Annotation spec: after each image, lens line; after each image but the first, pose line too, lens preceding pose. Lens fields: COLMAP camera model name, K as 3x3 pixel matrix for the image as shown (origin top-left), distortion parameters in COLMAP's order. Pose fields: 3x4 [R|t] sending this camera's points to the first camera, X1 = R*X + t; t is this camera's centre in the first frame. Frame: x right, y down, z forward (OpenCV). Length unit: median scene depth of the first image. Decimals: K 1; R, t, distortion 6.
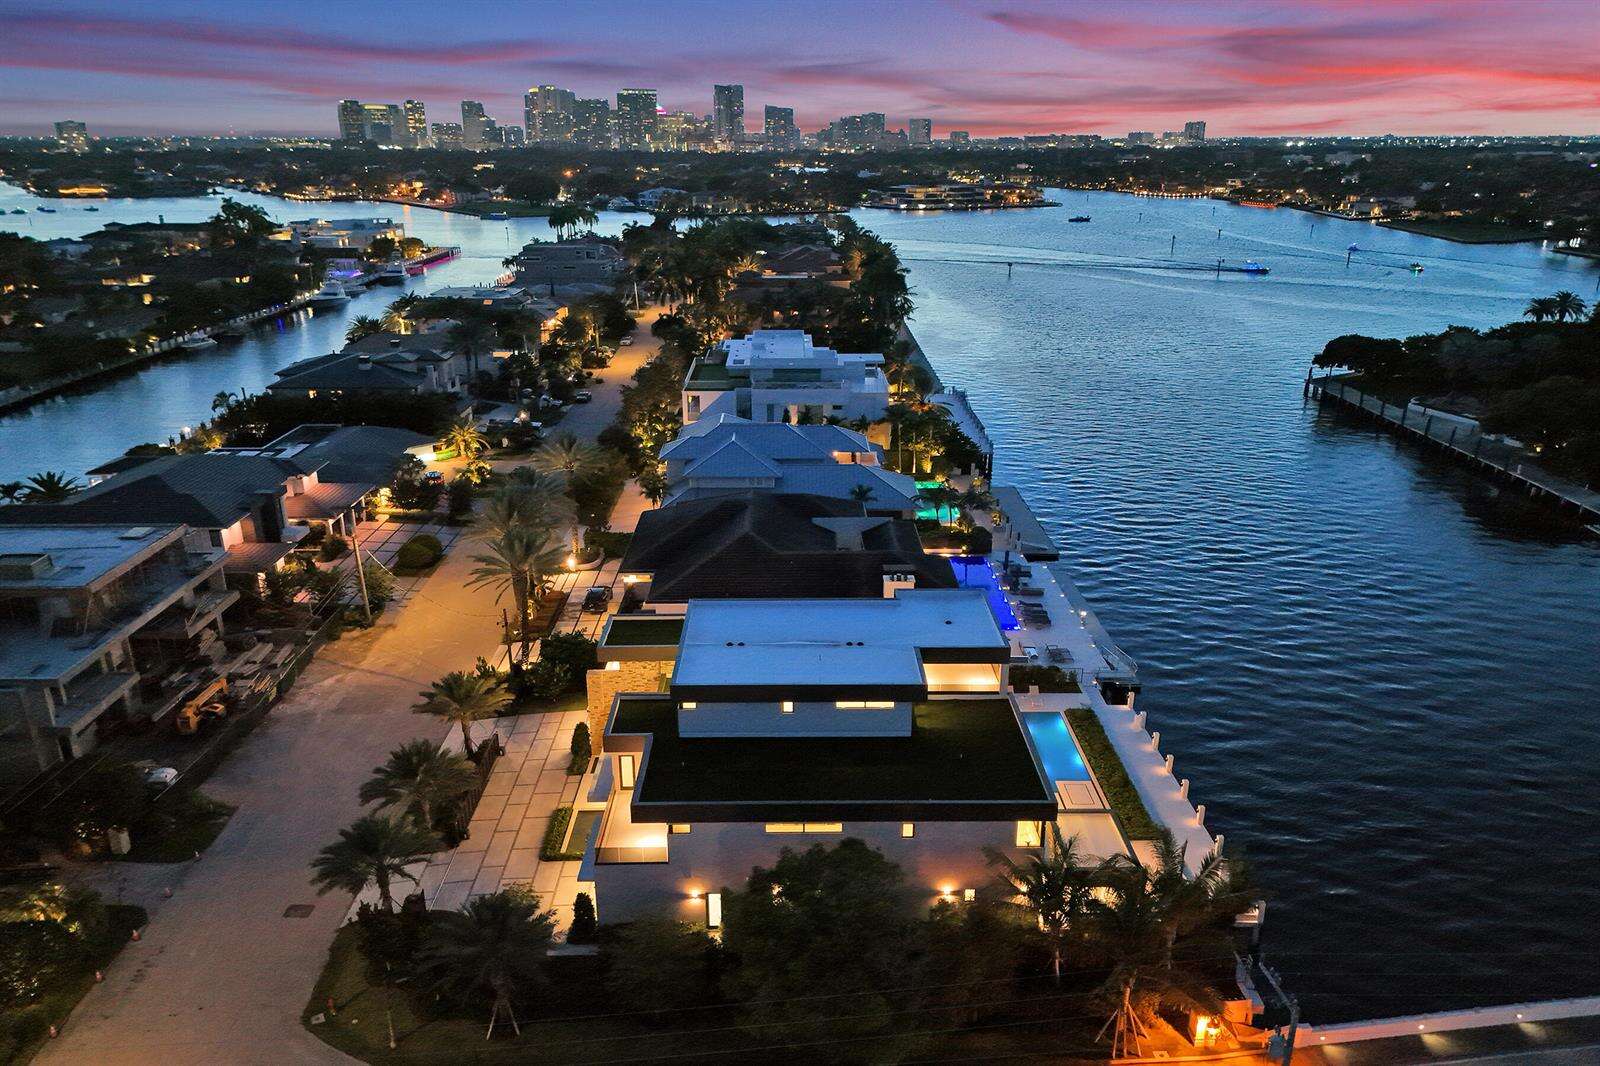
lens RADIAL K [[1168.2, 0, 799.6], [0, 1168.2, 505.5], [0, 0, 1]] dist [0.021069, -0.005101]
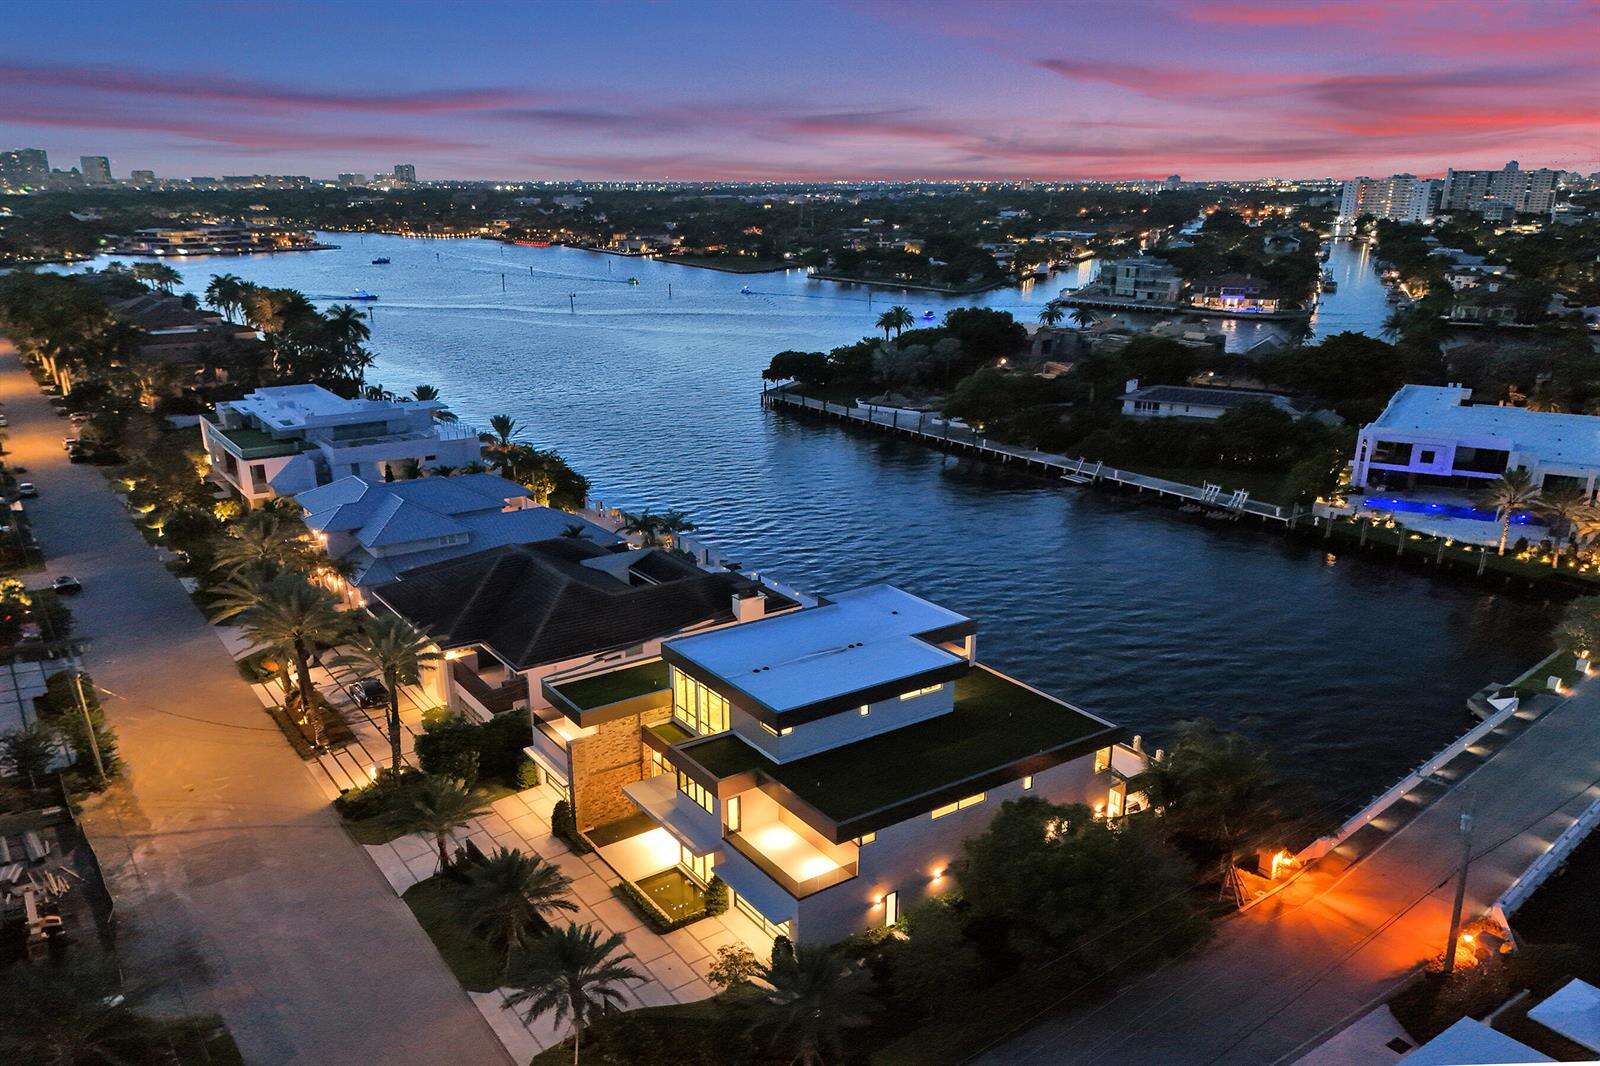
lens RADIAL K [[1185.5, 0, 746.0], [0, 1185.5, 534.6], [0, 0, 1]] dist [0.021703, -0.008762]
pose [[0.839266, -0.149051, 0.522892, -0.219351], [0.156359, 0.987231, 0.030448, -0.010833], [-0.520753, 0.056205, 0.851855, 0.050171]]
